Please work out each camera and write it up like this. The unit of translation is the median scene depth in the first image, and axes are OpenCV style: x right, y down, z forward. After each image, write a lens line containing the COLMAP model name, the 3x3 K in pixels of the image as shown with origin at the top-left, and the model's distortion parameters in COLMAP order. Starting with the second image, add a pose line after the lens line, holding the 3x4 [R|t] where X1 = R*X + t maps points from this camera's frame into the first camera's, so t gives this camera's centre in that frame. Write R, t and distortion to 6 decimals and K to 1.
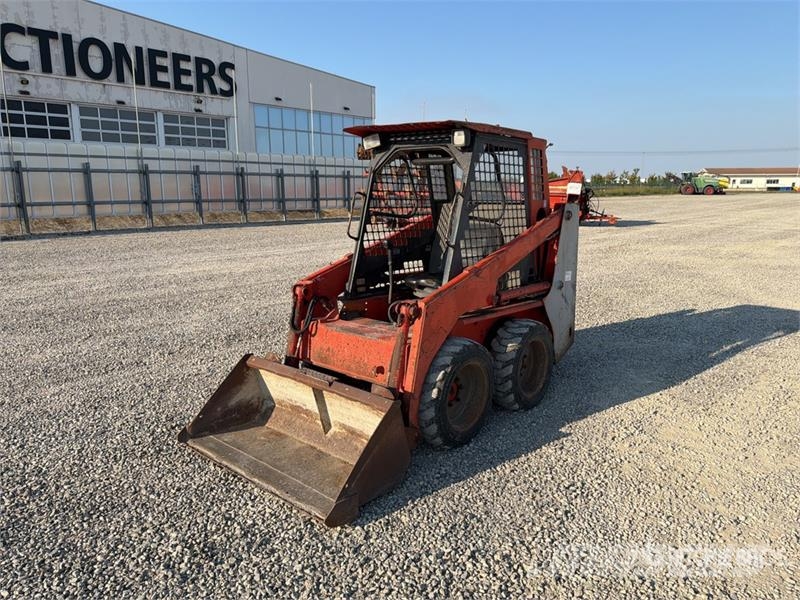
lens RADIAL K [[576.1, 0, 396.5], [0, 576.1, 298.0], [0, 0, 1]] dist [0.012379, -0.020843]
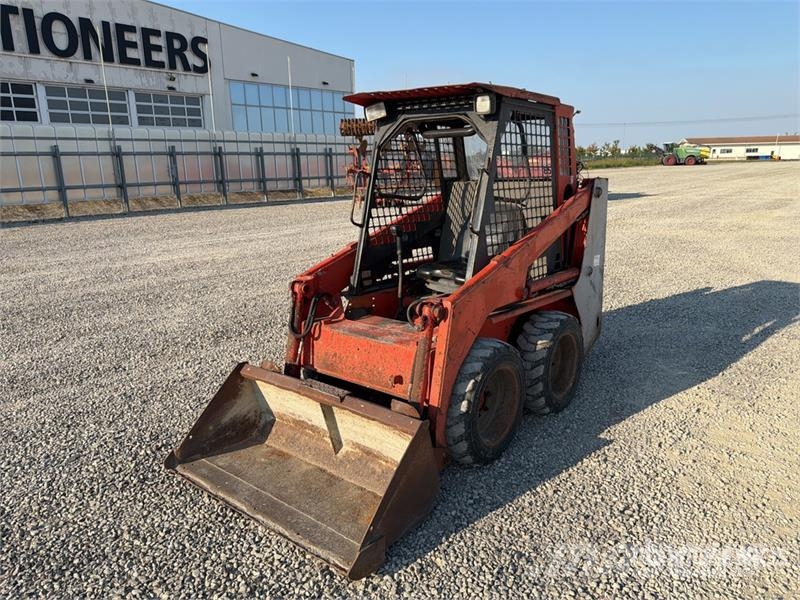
lens RADIAL K [[576.1, 0, 395.9], [0, 576.1, 303.0], [0, 0, 1]] dist [0.012379, -0.020843]
pose [[0.999269, -0.028016, 0.026004, -0.041352], [0.026773, 0.998537, 0.046987, -0.024096], [-0.027282, -0.046256, 0.998557, 0.118271]]
